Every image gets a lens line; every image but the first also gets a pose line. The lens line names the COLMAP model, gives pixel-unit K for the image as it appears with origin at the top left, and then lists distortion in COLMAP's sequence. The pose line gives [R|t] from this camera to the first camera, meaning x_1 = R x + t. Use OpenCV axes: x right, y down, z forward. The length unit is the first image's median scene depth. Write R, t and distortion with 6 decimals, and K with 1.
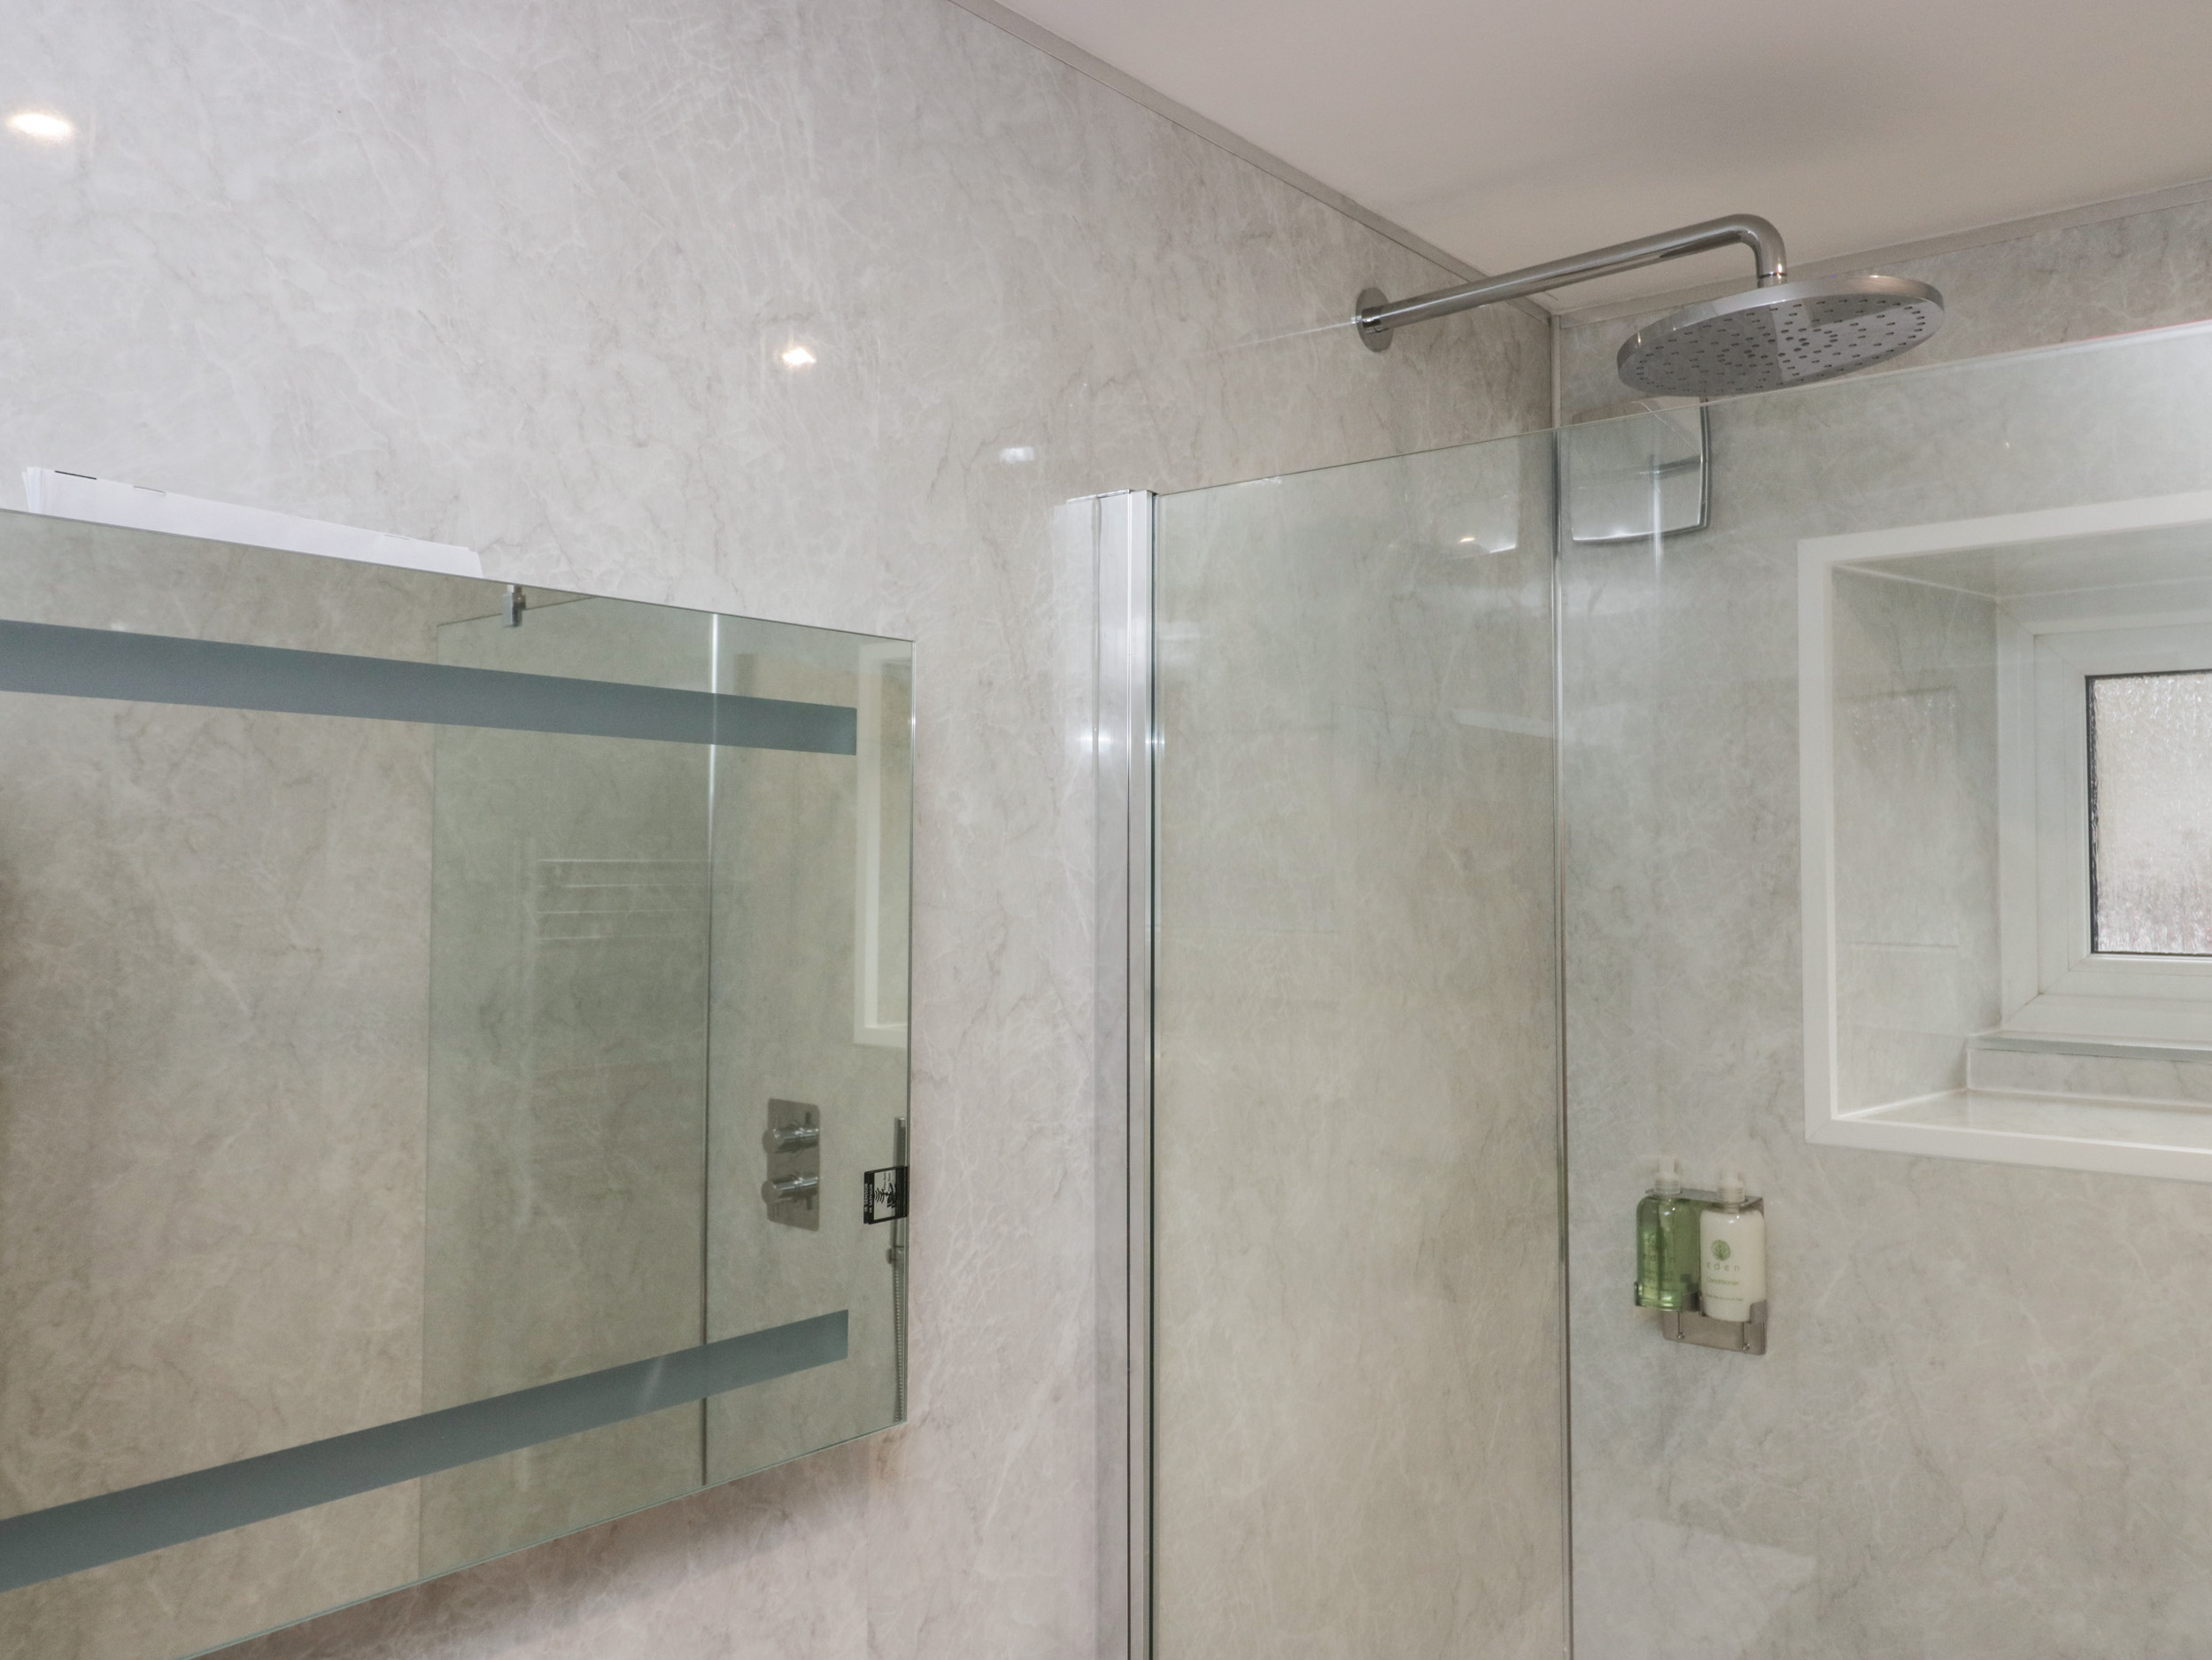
lens RADIAL K [[1710.2, 0, 1131.7], [0, 1710.2, 796.5], [0, 0, 1]] dist [0.006049, -0.004709]
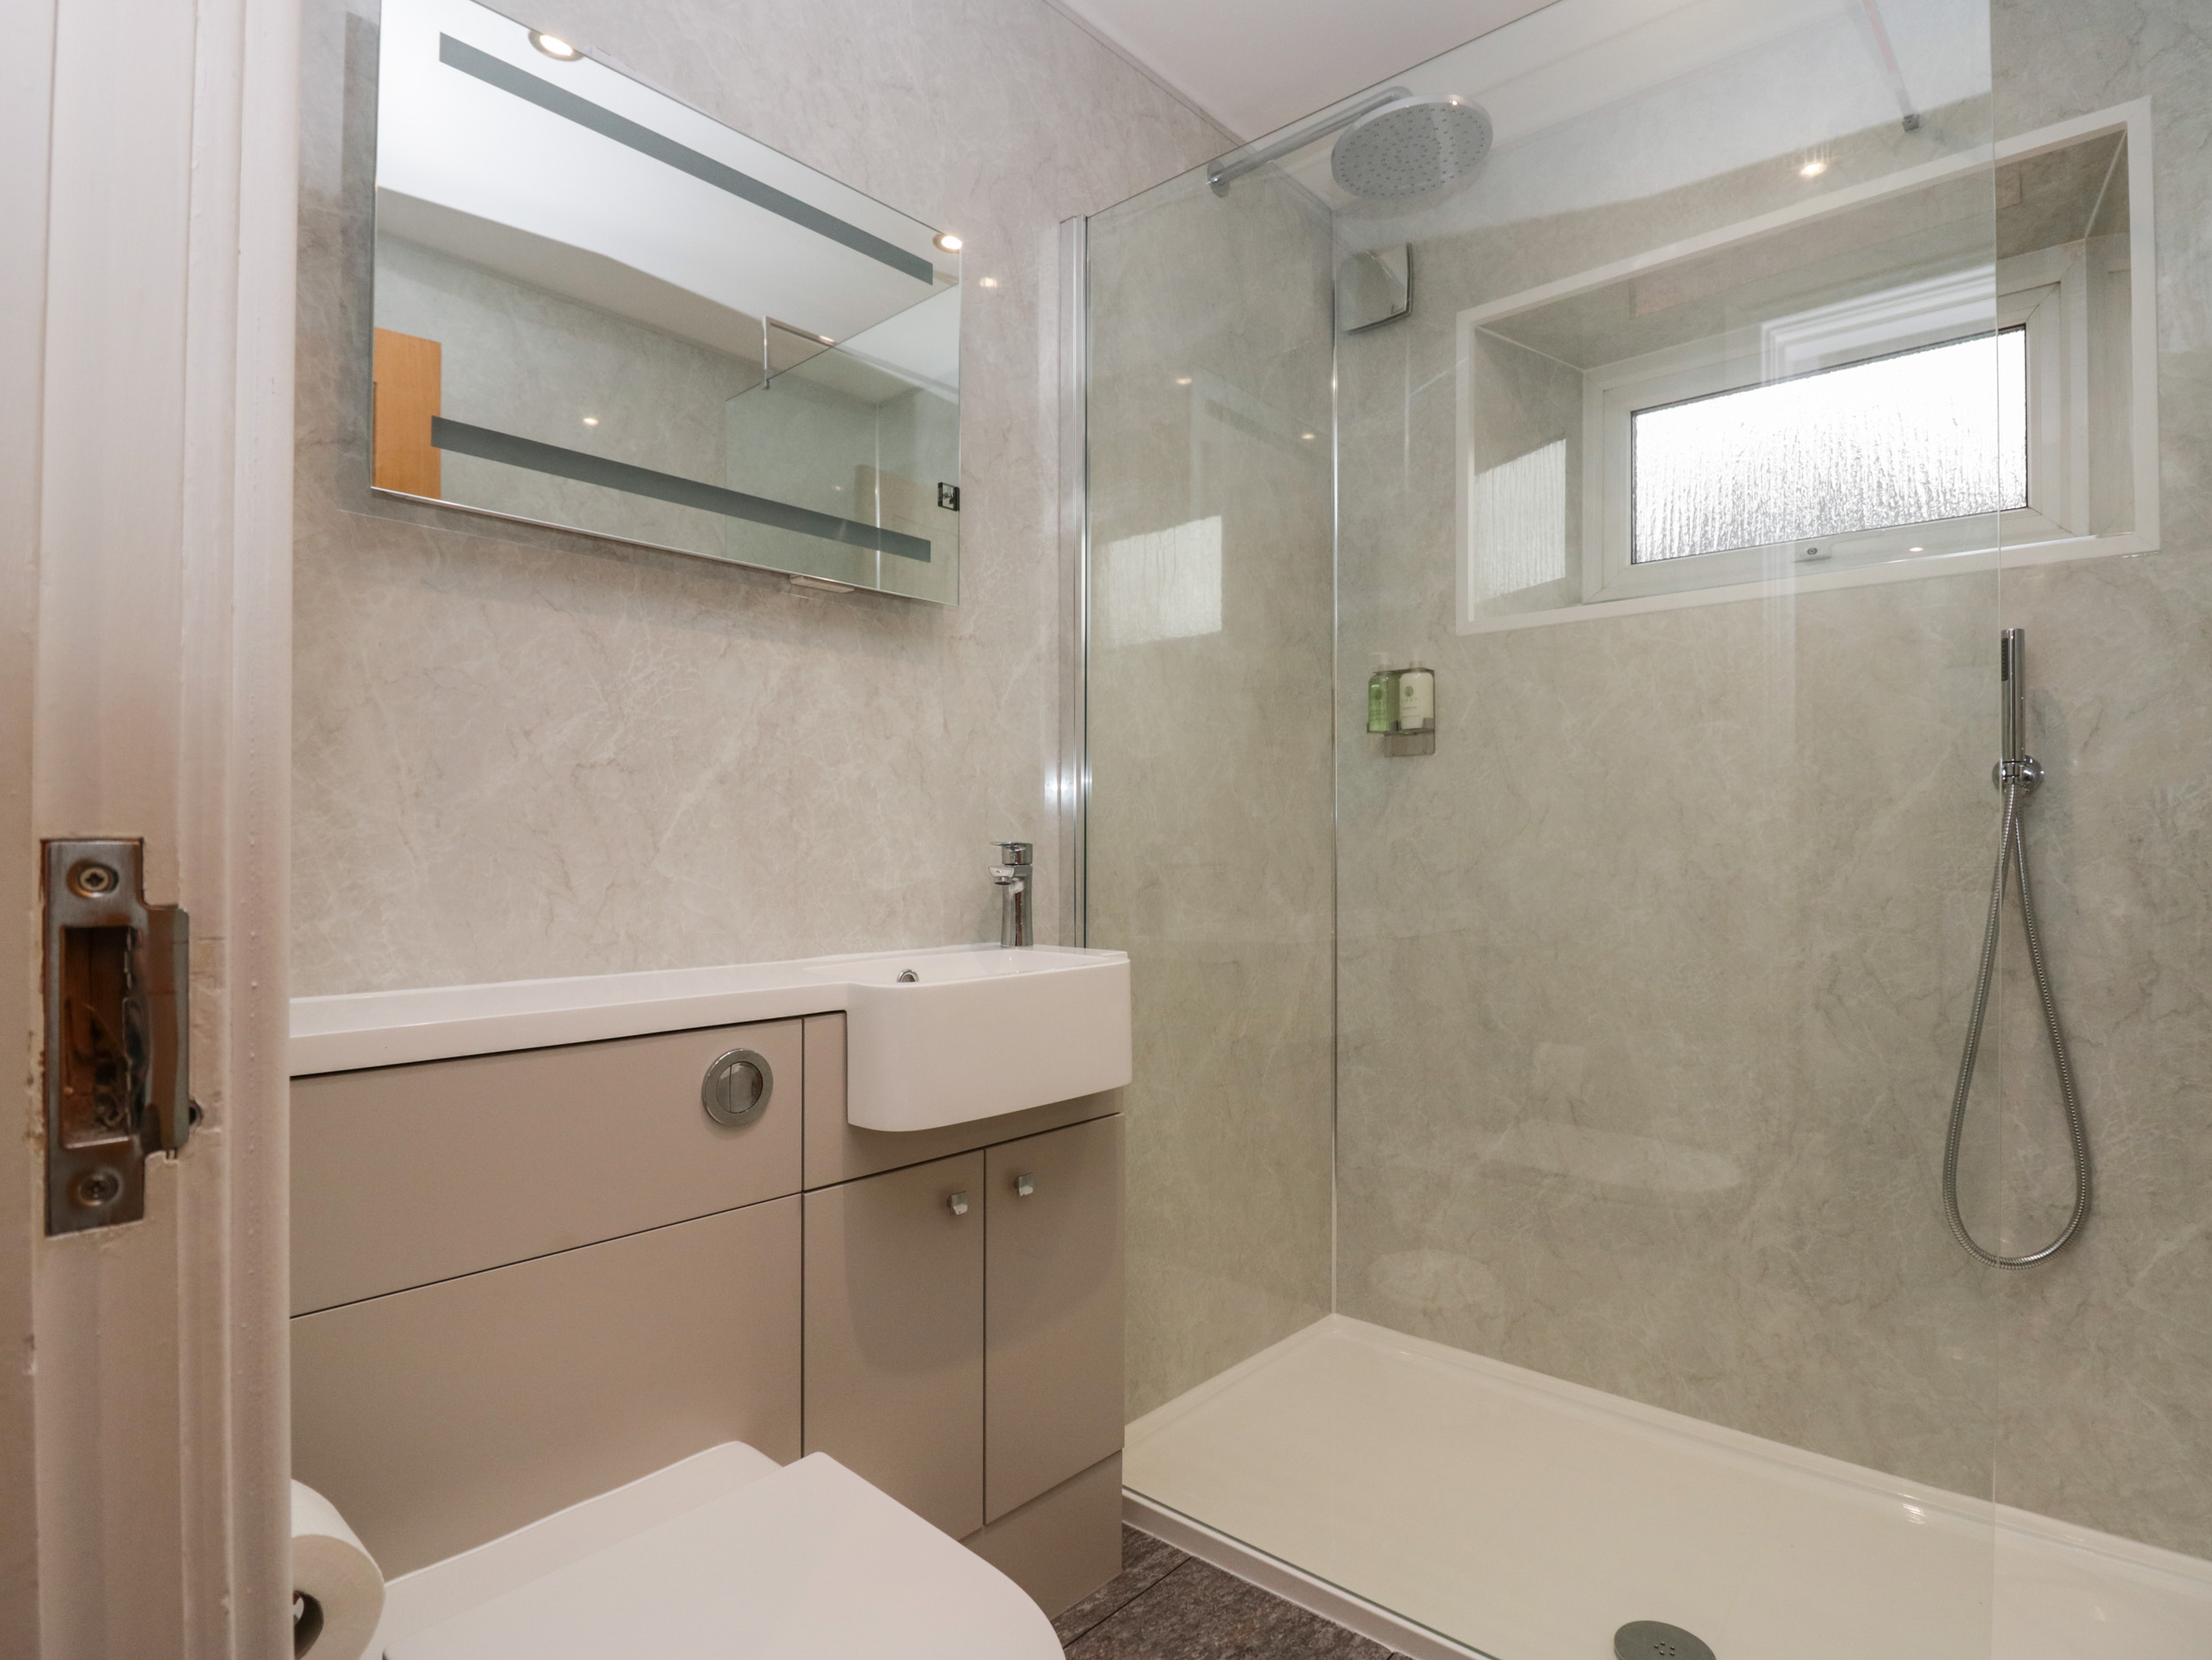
lens RADIAL K [[1156.7, 0, 1127.9], [0, 1156.7, 833.5], [0, 0, 1]] dist [-0.001251, -0.013220]
pose [[0.999378, -0.001007, -0.035252, 0.086964], [0.002362, 0.999259, 0.038420, 0.396477], [0.035187, -0.038479, 0.998640, -0.300678]]
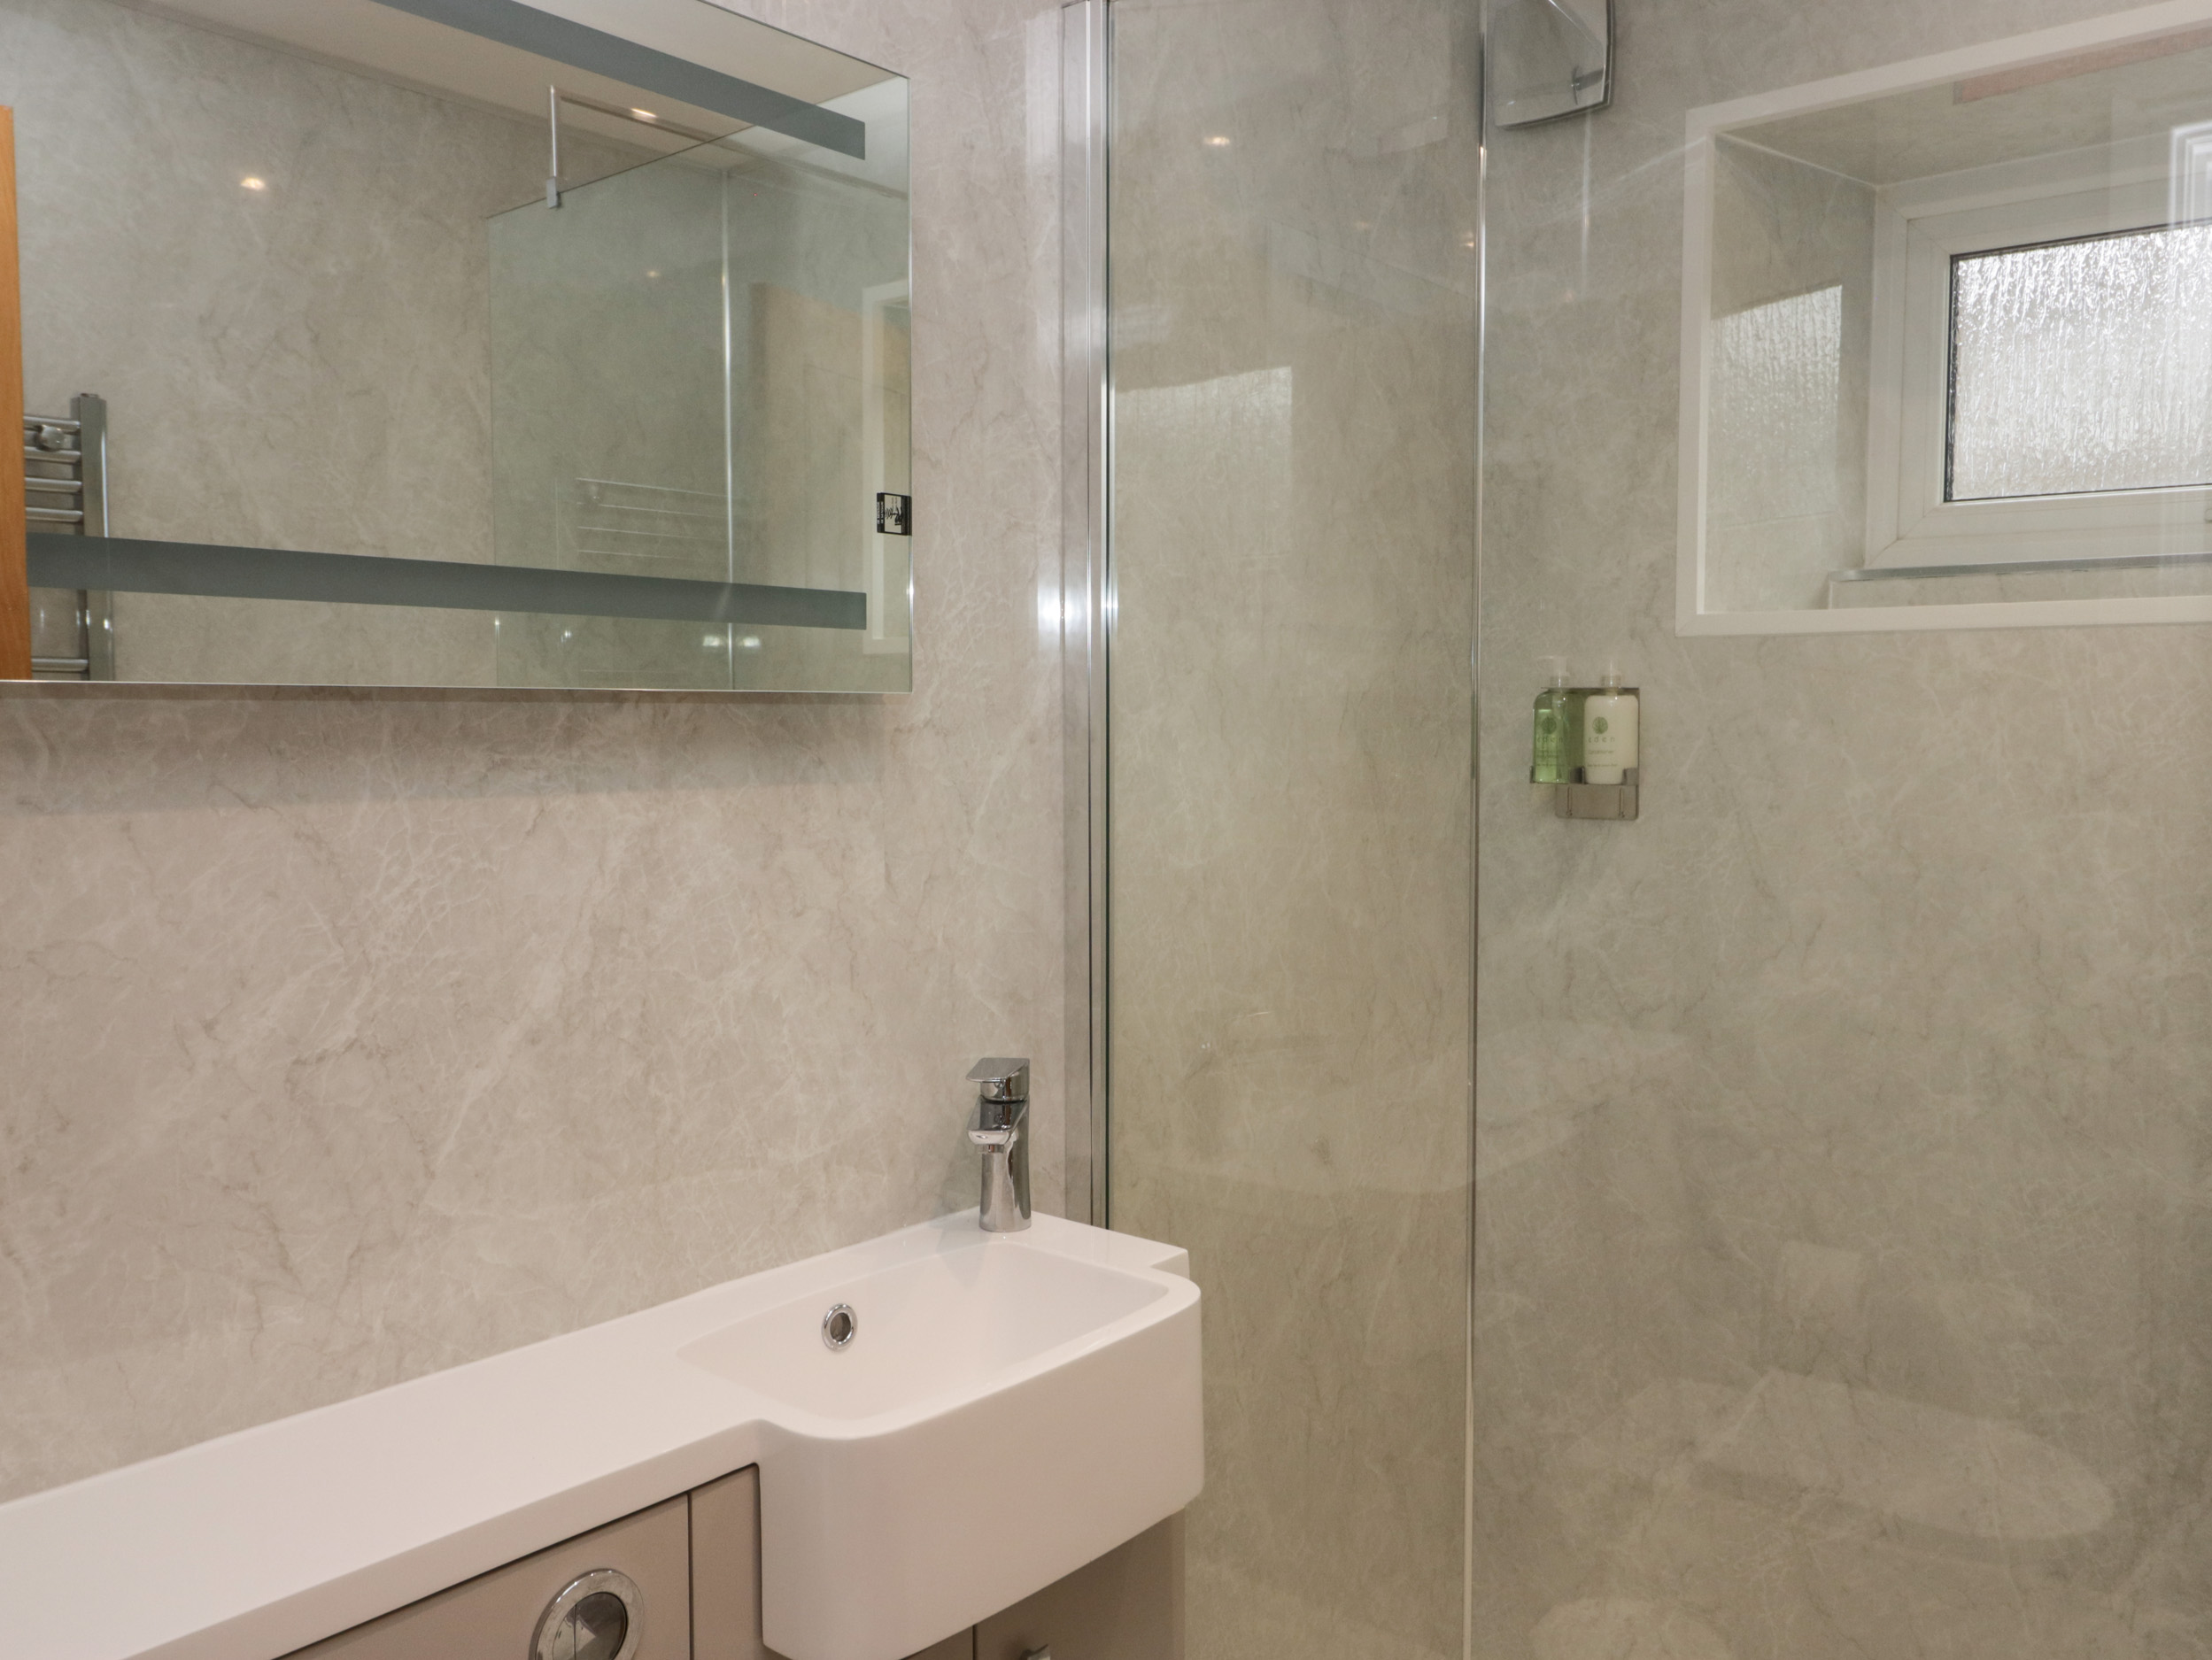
lens RADIAL K [[1739.8, 0, 1130.9], [0, 1739.8, 796.8], [0, 0, 1]] dist [0.008049, -0.008769]
pose [[0.999988, -0.001375, -0.004654, 0.027325], [0.001818, 0.995325, 0.096566, 0.210892], [0.004500, -0.096573, 0.995316, -0.217290]]
